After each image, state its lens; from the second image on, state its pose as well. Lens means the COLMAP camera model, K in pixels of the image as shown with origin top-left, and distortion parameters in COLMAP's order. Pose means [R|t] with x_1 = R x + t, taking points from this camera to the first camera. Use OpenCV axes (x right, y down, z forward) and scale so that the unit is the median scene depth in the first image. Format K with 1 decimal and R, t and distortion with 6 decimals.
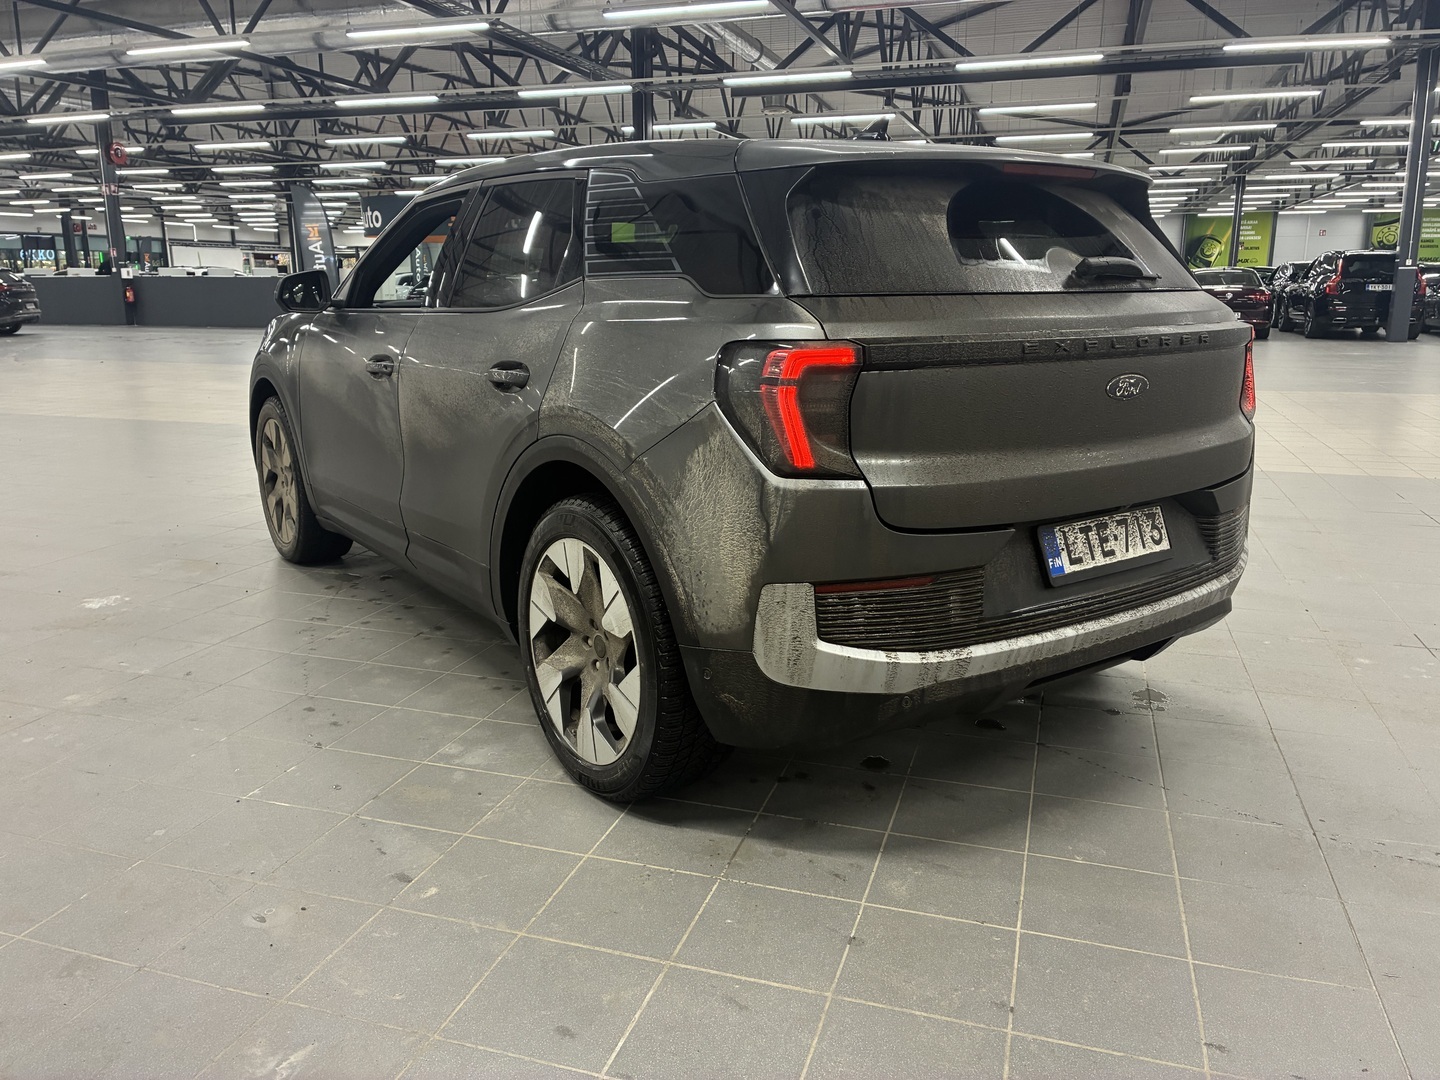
lens RADIAL K [[1099.0, 0, 713.4], [0, 1099.0, 530.6], [0, 0, 1]] dist [0.011418, 0.002352]
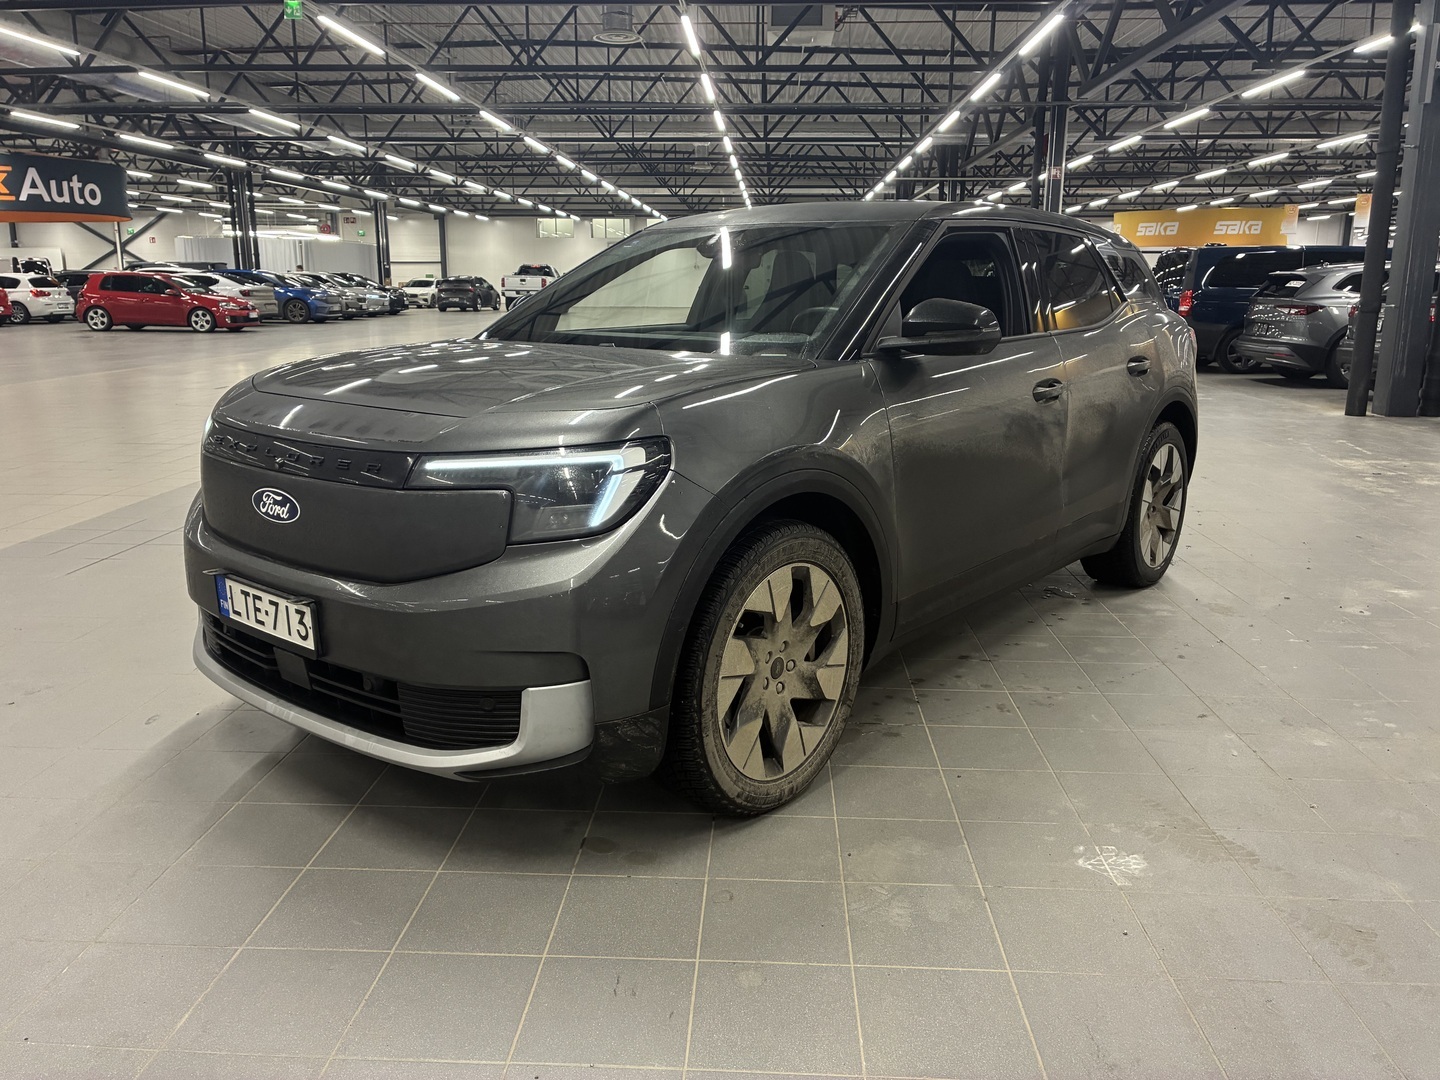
lens RADIAL K [[1099.0, 0, 714.9], [0, 1099.0, 538.9], [0, 0, 1]] dist [0.011418, 0.002352]
pose [[-0.264511, -0.209769, 0.941292, -1.691042], [0.211966, 0.939542, 0.268943, -0.501009], [-0.940800, 0.270661, -0.204056, 2.121779]]
